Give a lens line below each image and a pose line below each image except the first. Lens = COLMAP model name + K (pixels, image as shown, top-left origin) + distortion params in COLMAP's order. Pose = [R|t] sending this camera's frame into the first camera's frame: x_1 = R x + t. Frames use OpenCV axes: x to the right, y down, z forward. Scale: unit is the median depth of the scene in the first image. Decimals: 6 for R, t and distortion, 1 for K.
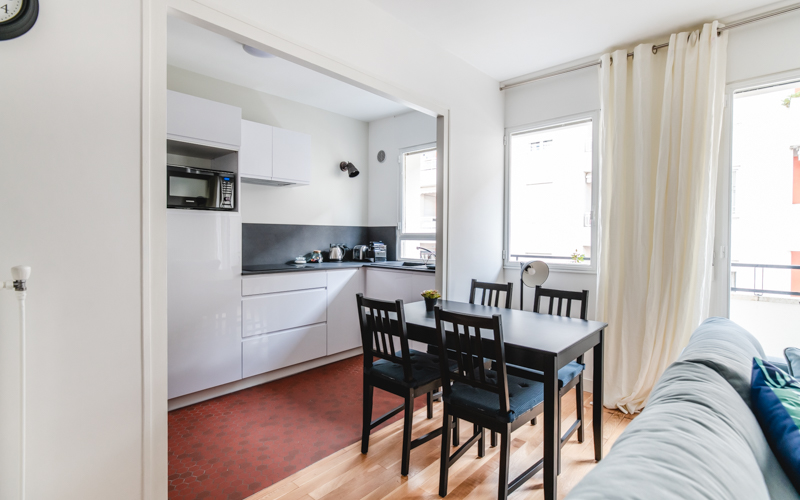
lens RADIAL K [[387.4, 0, 408.9], [0, 387.4, 235.2], [0, 0, 1]] dist [0.001503, 0.000713]
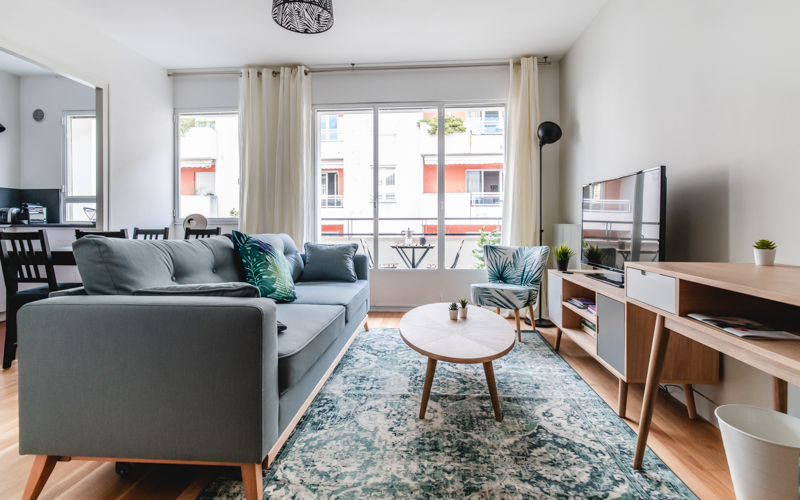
lens RADIAL K [[384.9, 0, 402.6], [0, 384.9, 221.6], [0, 0, 1]] dist [-0.000589, -0.000281]
pose [[0.793162, -0.006119, 0.608980, 0.088446], [0.005065, 0.999981, 0.003450, 0.086813], [-0.608990, 0.000348, 0.793178, -0.433312]]
